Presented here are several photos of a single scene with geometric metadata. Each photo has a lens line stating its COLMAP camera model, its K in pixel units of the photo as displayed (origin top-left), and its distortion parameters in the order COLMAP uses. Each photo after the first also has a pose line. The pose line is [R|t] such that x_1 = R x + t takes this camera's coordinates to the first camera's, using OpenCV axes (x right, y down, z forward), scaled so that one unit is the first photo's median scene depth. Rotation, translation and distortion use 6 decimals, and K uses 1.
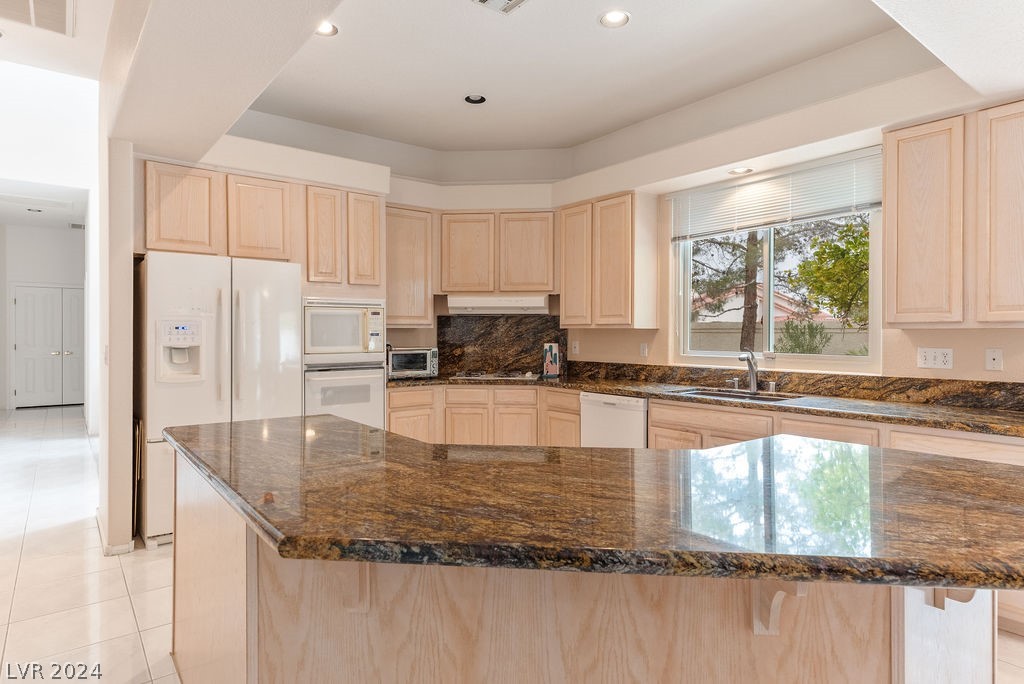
lens RADIAL K [[574.9, 0, 512.2], [0, 574.9, 337.8], [0, 0, 1]] dist [0.005683, 0.000791]
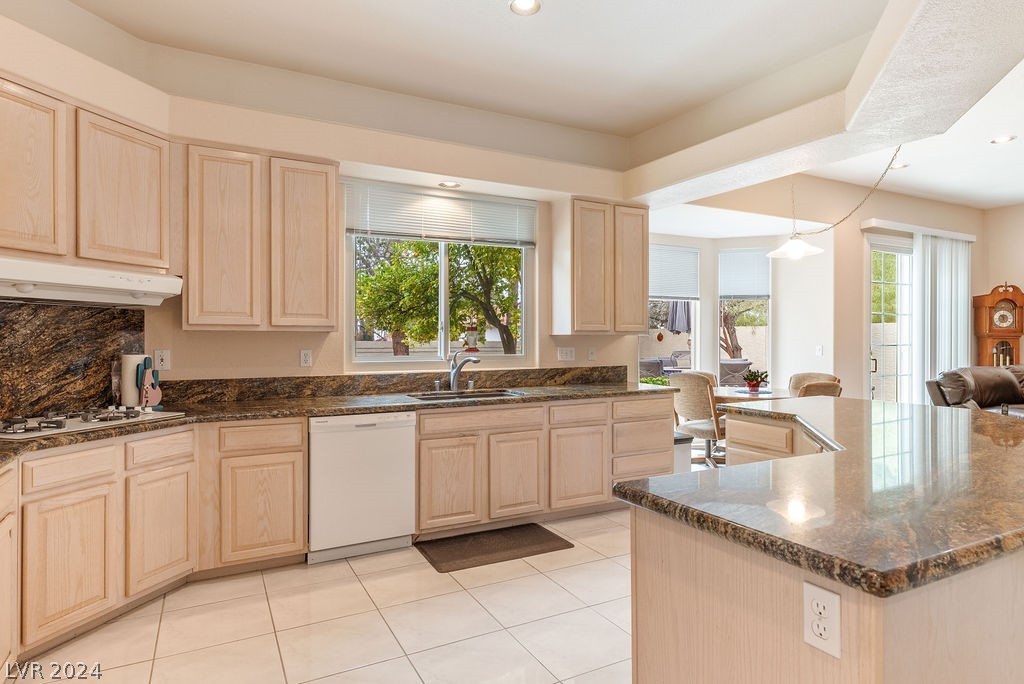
lens RADIAL K [[574.9, 0, 512.4], [0, 574.9, 339.1], [0, 0, 1]] dist [0.005683, 0.000791]
pose [[0.175970, -0.003982, 0.984388, -0.582393], [0.006786, 0.999973, 0.002832, -0.006996], [-0.984372, 0.006181, 0.175992, 0.650249]]
